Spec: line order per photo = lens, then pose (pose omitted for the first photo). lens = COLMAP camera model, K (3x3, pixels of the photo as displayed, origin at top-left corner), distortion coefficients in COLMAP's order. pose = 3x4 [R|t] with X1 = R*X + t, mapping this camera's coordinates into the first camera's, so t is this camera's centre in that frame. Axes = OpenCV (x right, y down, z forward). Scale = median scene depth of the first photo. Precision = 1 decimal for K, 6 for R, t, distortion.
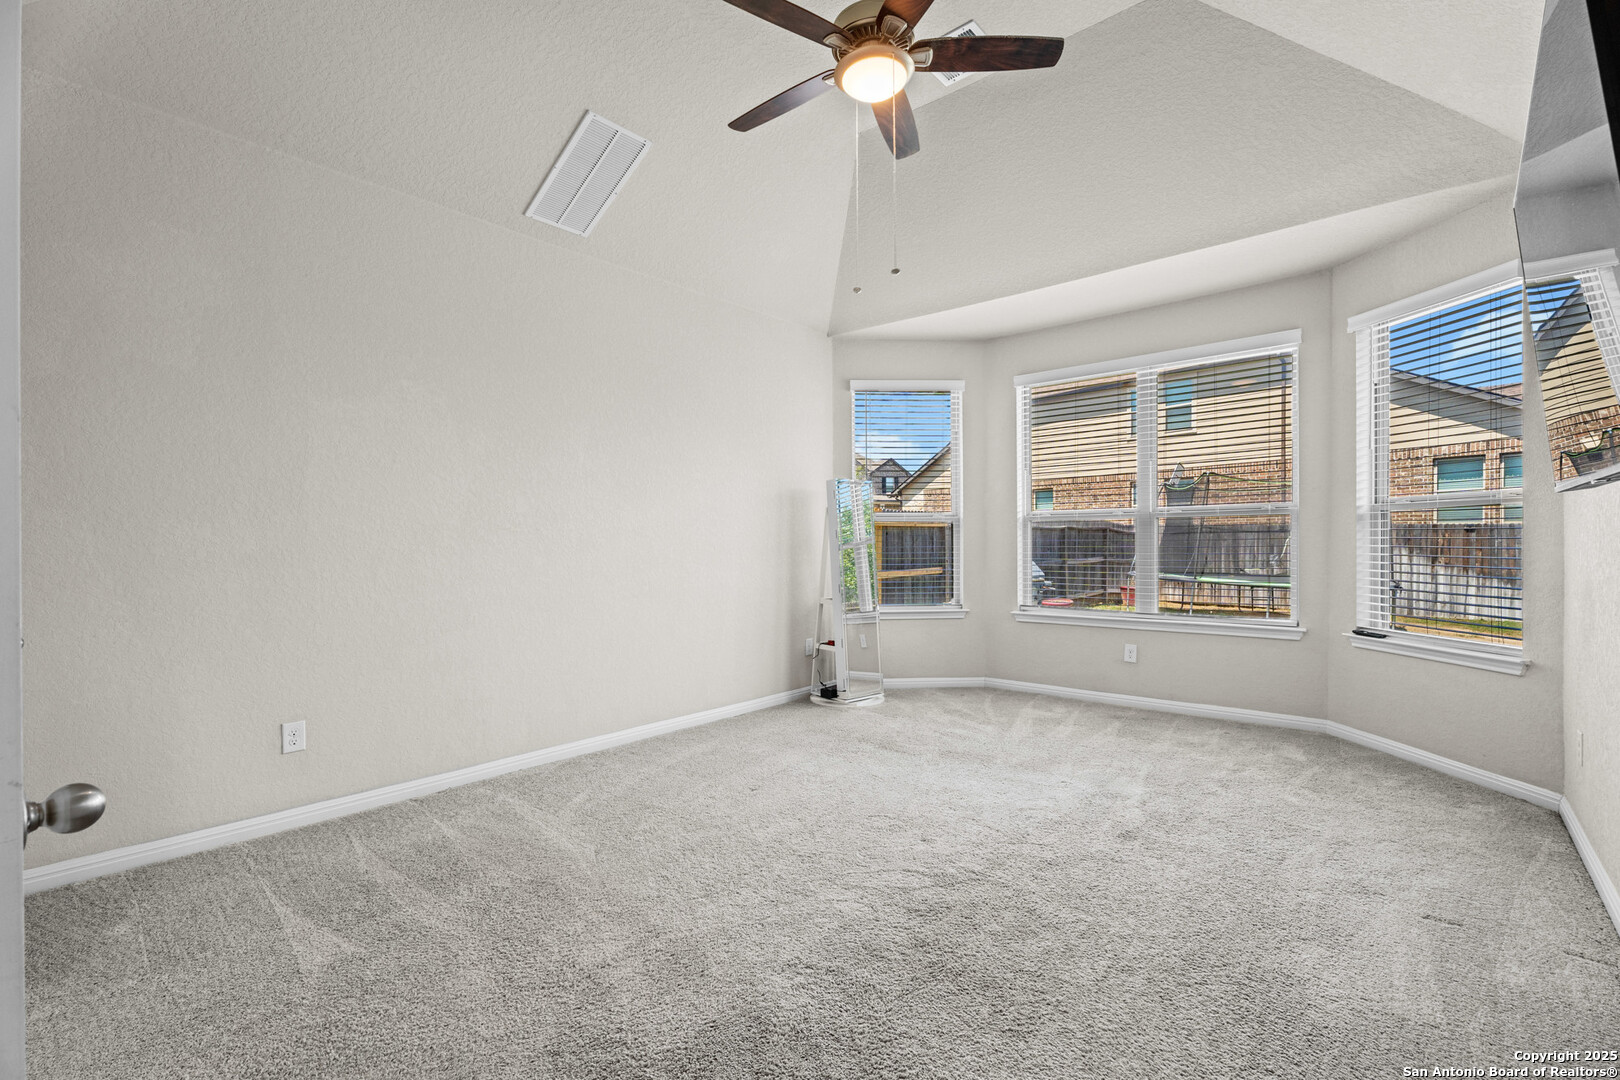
lens RADIAL K [[731.0, 0, 798.5], [0, 731.0, 542.6], [0, 0, 1]] dist [0.001084, -0.000004]
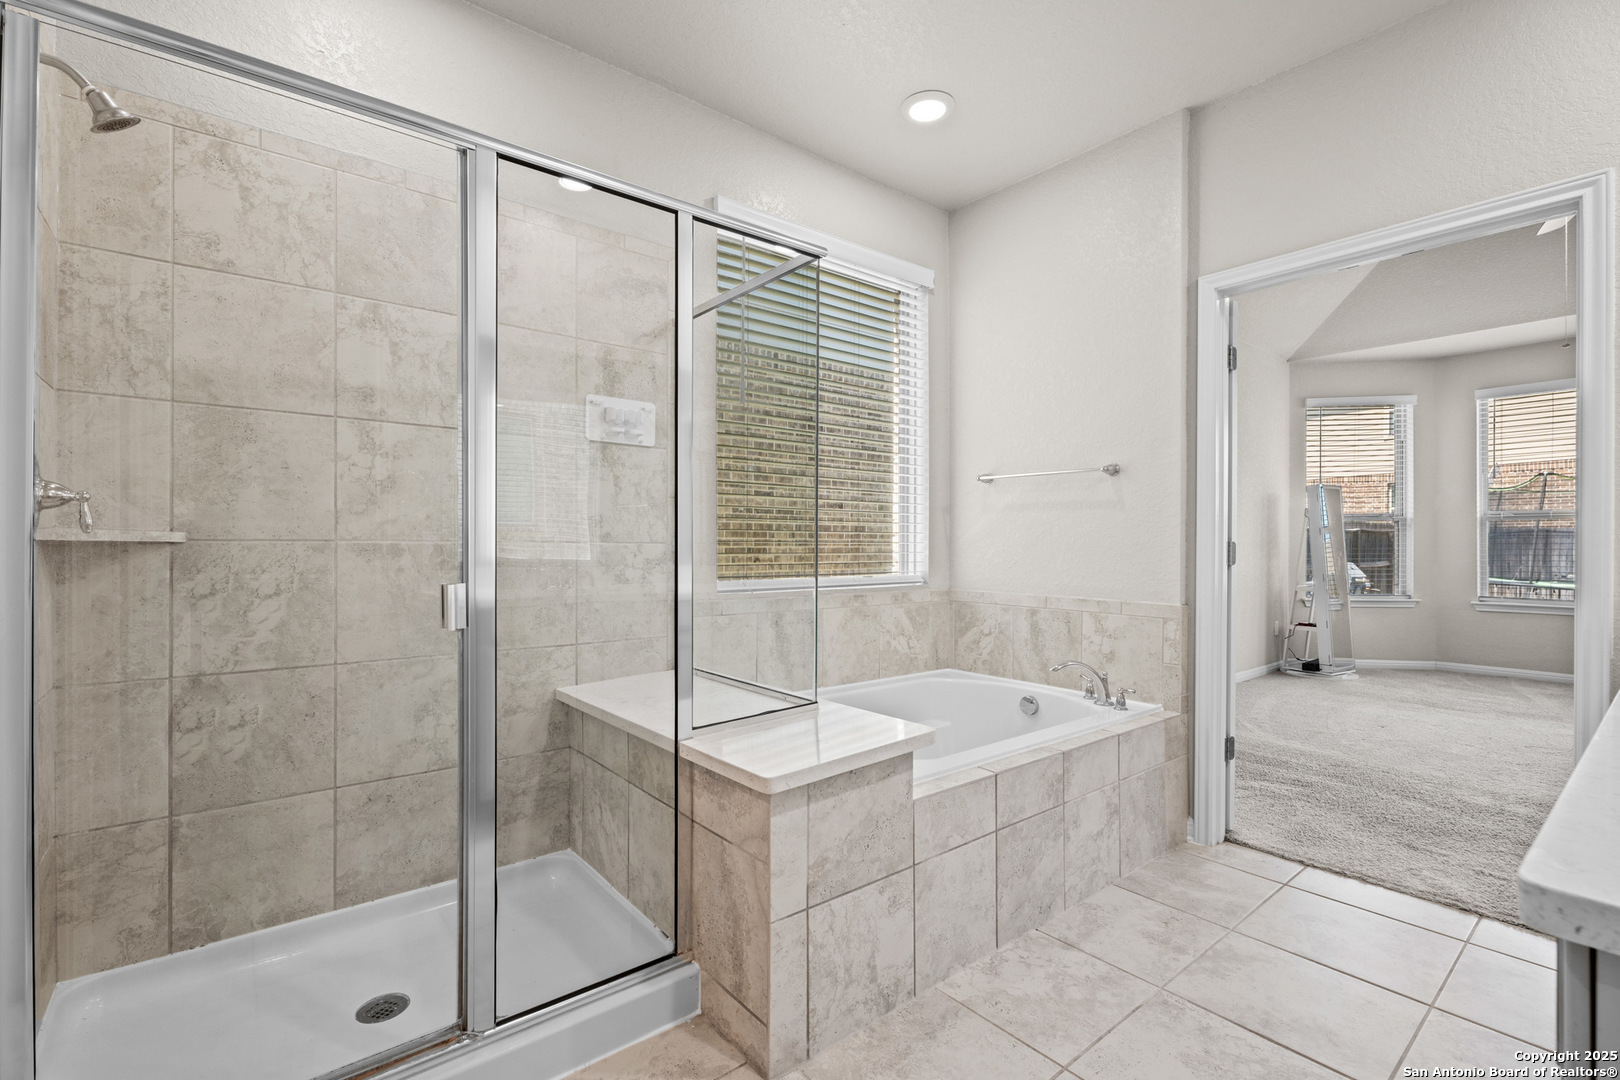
lens RADIAL K [[731.0, 0, 798.5], [0, 731.0, 542.6], [0, 0, 1]] dist [0.001084, -0.000004]
pose [[0.982772, 0.004700, -0.184764, -0.499949], [-0.005989, 0.999961, -0.006417, 0.017083], [0.184726, 0.007413, 0.982762, -0.277652]]
